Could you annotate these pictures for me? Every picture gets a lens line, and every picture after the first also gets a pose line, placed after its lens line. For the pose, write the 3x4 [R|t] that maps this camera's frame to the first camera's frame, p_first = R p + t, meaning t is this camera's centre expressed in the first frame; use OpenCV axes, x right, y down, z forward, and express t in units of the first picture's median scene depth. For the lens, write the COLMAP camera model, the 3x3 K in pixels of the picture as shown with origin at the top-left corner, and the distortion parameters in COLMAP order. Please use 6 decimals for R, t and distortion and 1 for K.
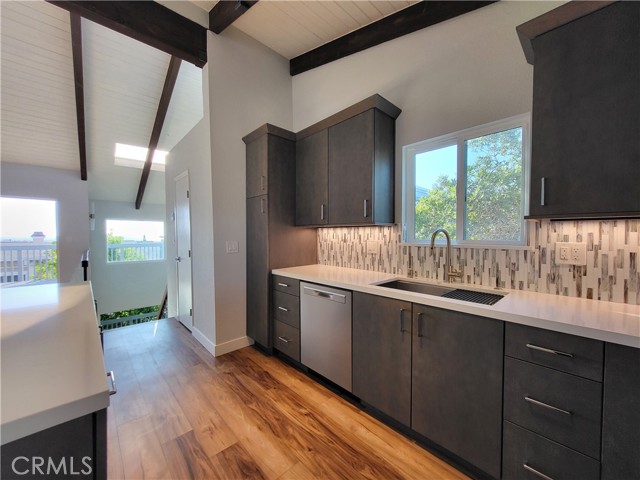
lens RADIAL K [[251.9, 0, 320.7], [0, 251.9, 239.1], [0, 0, 1]] dist [0.003185, -0.000419]
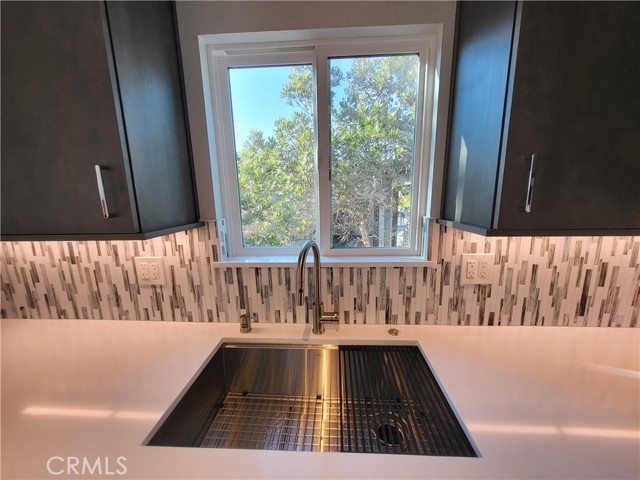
lens RADIAL K [[251.9, 0, 321.5], [0, 251.9, 242.1], [0, 0, 1]] dist [0.003185, -0.000419]
pose [[0.718688, -0.146977, 0.679621, 0.148265], [0.032612, 0.983454, 0.178199, -0.108308], [-0.694567, -0.105905, 0.711590, 0.563195]]
